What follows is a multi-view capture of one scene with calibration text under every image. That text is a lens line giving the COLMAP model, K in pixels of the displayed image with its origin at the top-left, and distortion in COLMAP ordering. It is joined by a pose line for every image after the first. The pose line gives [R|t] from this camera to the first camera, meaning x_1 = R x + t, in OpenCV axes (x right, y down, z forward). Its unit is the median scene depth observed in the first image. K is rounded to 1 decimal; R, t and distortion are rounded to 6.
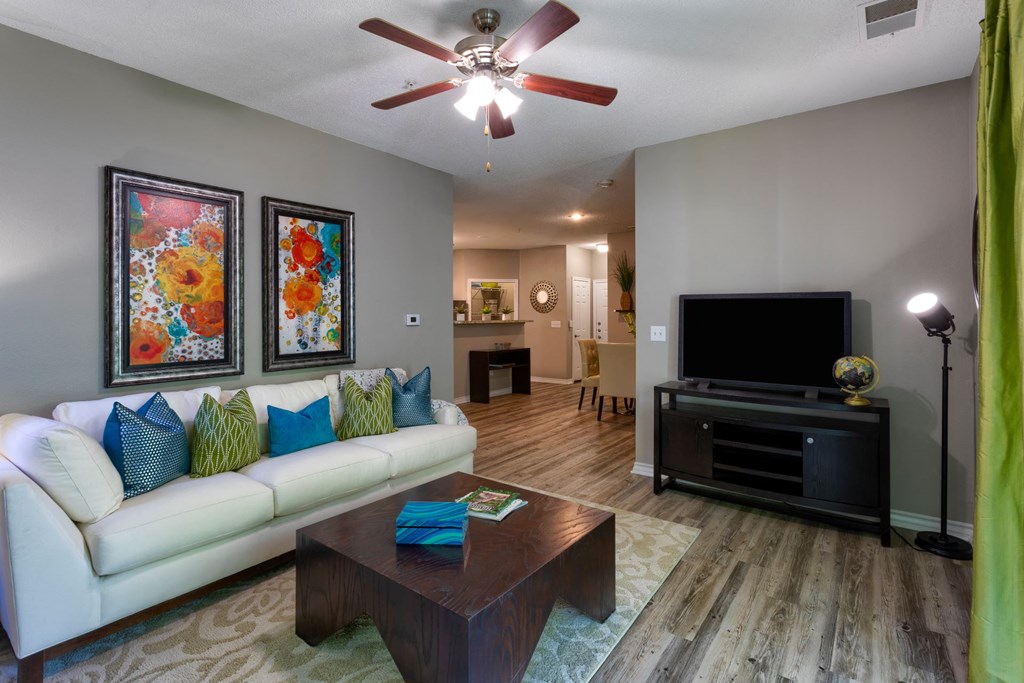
lens RADIAL K [[478.9, 0, 511.6], [0, 478.9, 314.5], [0, 0, 1]] dist [-0.000764, -0.000054]
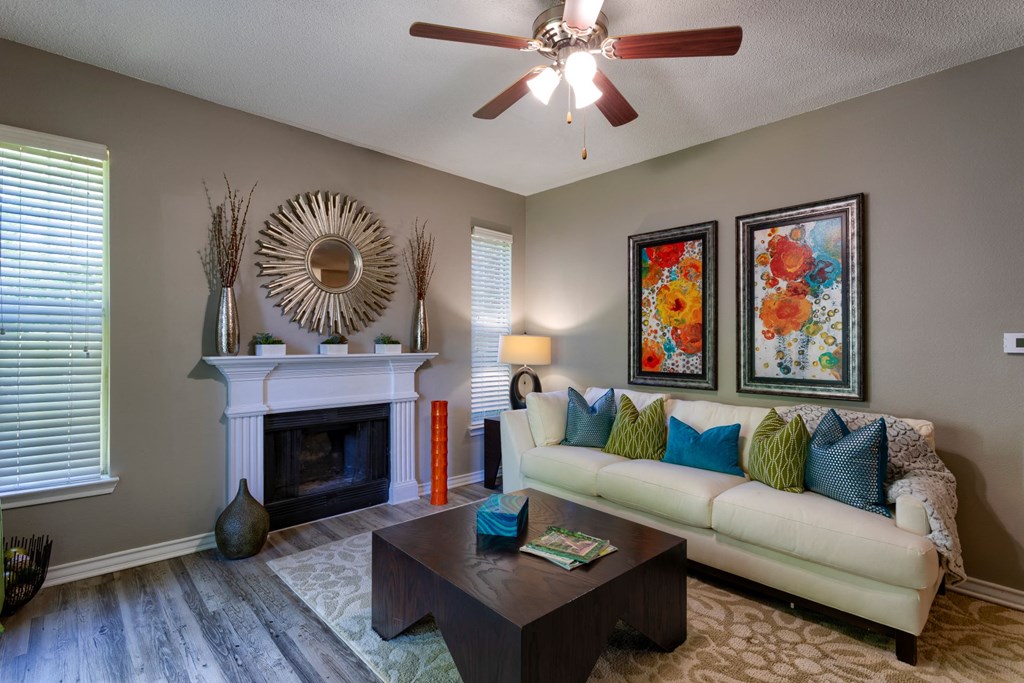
lens RADIAL K [[489.8, 0, 512.0], [0, 489.8, 341.5], [0, 0, 1]] dist [0.000728, 0.000318]
pose [[-0.166920, 0.007852, -0.985939, 0.619099], [0.001163, 0.999969, 0.007767, 0.006242], [0.985970, 0.000150, -0.166924, 0.759384]]
